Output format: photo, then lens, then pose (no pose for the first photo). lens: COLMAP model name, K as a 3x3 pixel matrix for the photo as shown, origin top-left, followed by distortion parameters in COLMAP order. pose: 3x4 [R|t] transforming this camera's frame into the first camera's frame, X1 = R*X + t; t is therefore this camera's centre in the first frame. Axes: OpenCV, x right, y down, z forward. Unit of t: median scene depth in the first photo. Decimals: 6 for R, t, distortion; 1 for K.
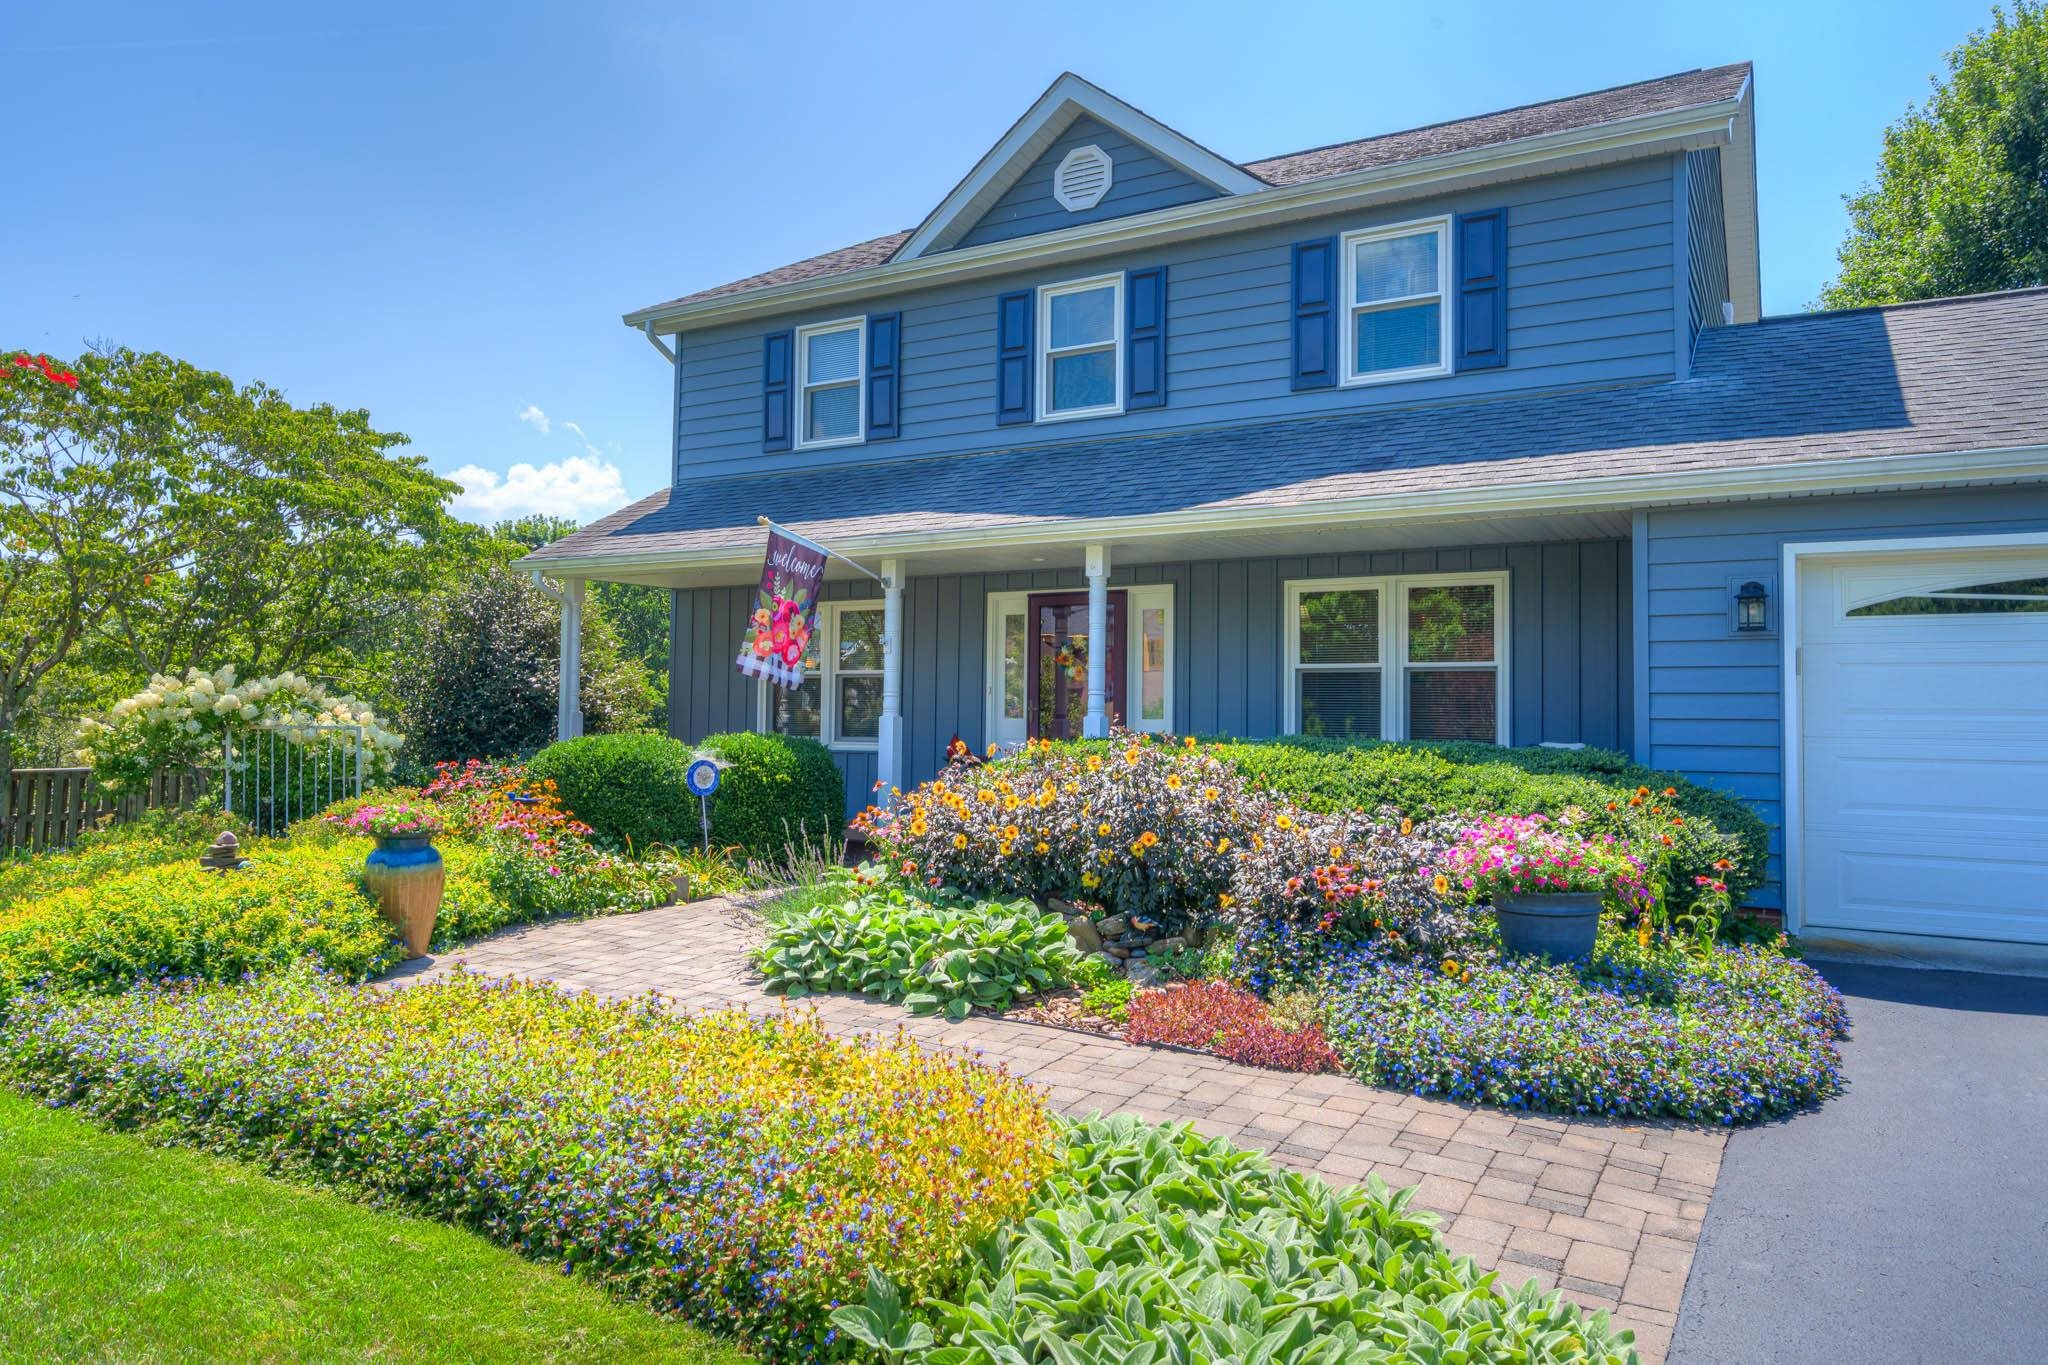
lens RADIAL K [[1409.0, 0, 1023.7], [0, 1409.0, 661.3], [0, 0, 1]] dist [0.011513, 0.000766]
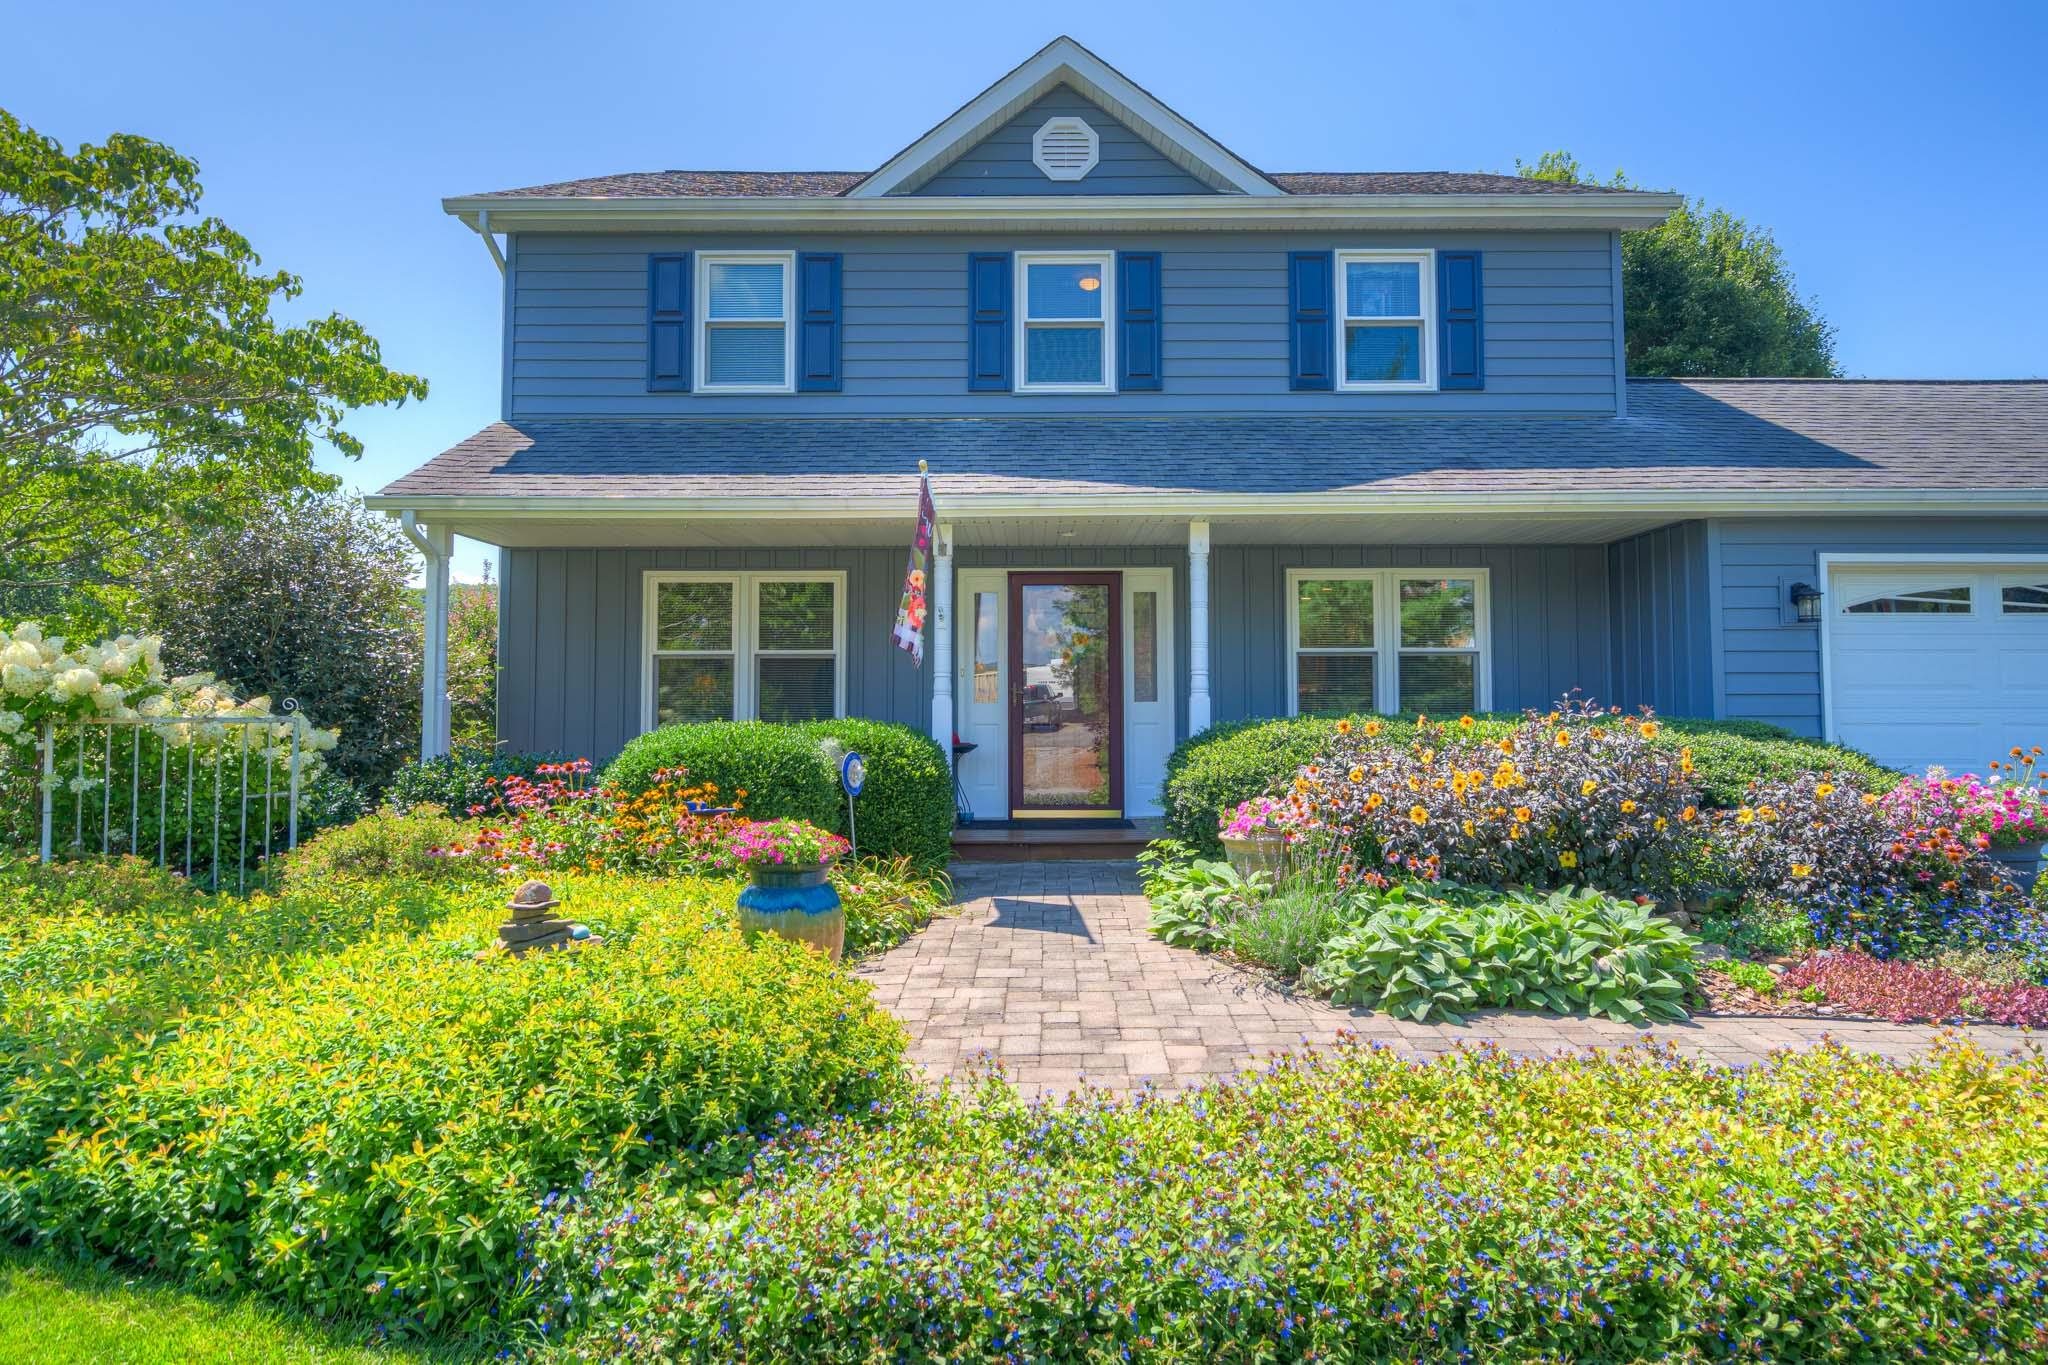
lens RADIAL K [[1279.6, 0, 985.0], [0, 1279.6, 654.7], [0, 0, 1]] dist [0.012074, 0.004252]
pose [[0.860936, 0.009379, 0.508627, -0.449084], [-0.011187, 0.999937, 0.000498, 0.009551], [-0.508591, -0.006118, 0.860987, 0.254554]]
